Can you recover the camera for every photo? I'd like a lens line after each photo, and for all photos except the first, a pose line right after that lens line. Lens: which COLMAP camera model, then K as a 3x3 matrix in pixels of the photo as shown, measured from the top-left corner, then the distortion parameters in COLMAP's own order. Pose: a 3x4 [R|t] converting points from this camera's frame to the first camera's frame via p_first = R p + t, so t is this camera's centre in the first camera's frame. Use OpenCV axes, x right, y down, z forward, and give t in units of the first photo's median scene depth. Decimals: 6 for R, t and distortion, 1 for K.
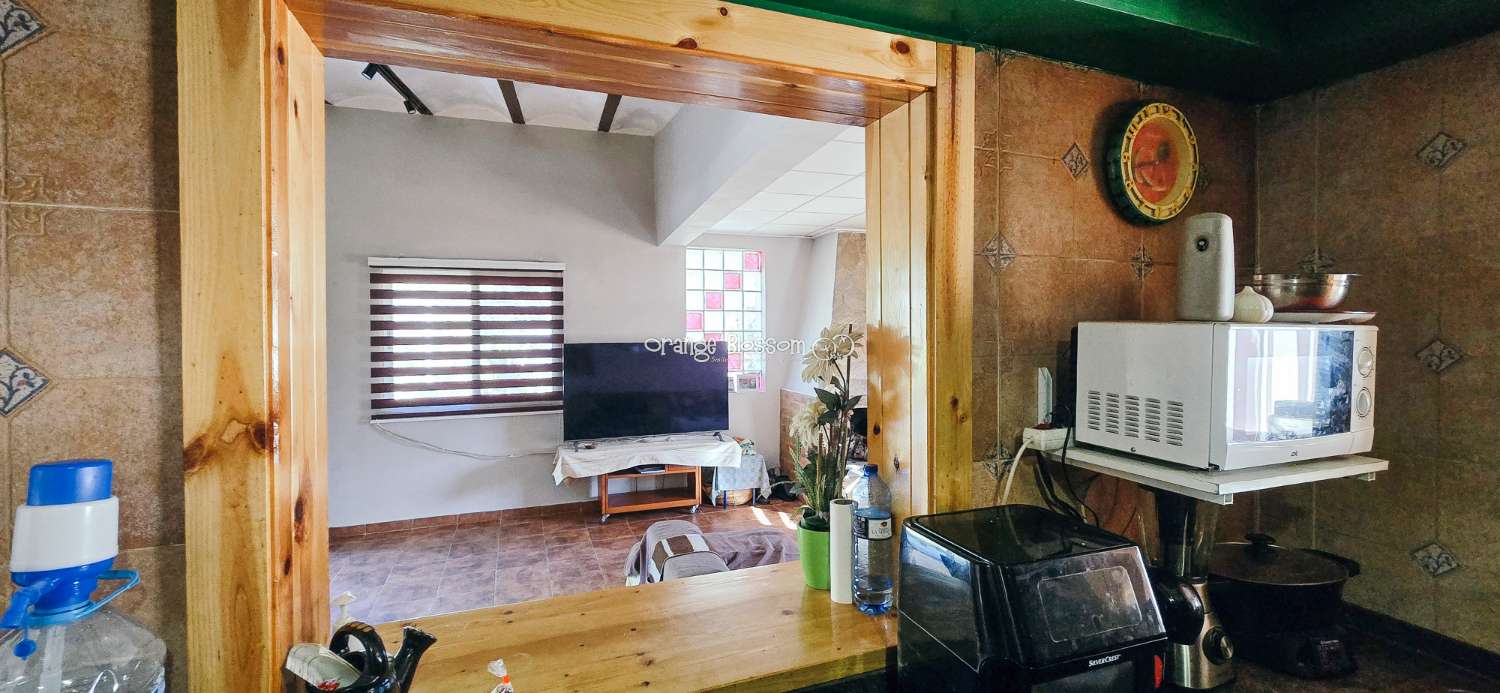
lens RADIAL K [[610.2, 0, 758.1], [0, 610.2, 339.5], [0, 0, 1]] dist [-0.002070, -0.001042]
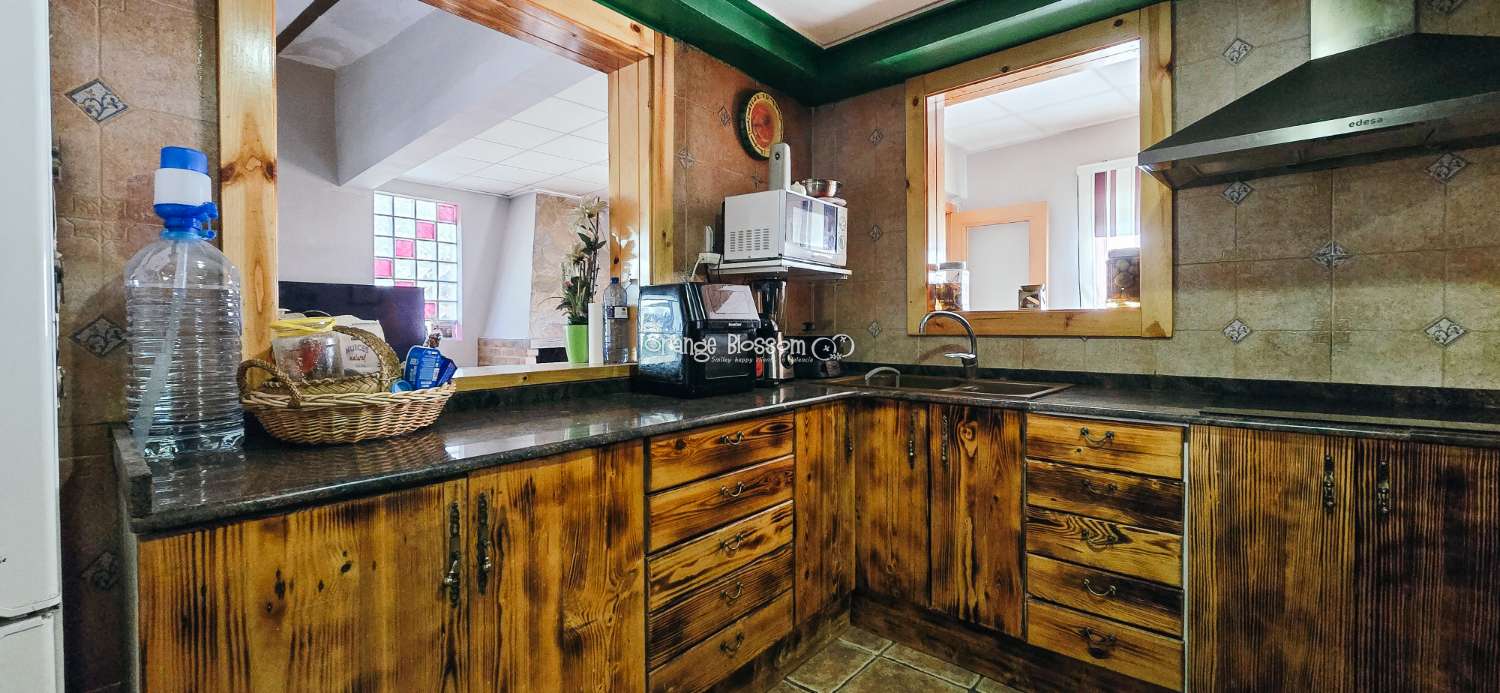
lens RADIAL K [[610.2, 0, 746.6], [0, 610.2, 342.1], [0, 0, 1]] dist [-0.002070, -0.001042]
pose [[0.874323, -0.006362, 0.485302, -0.301097], [0.003491, 0.999971, 0.006819, 0.363510], [-0.485331, -0.004268, 0.874320, -0.611665]]
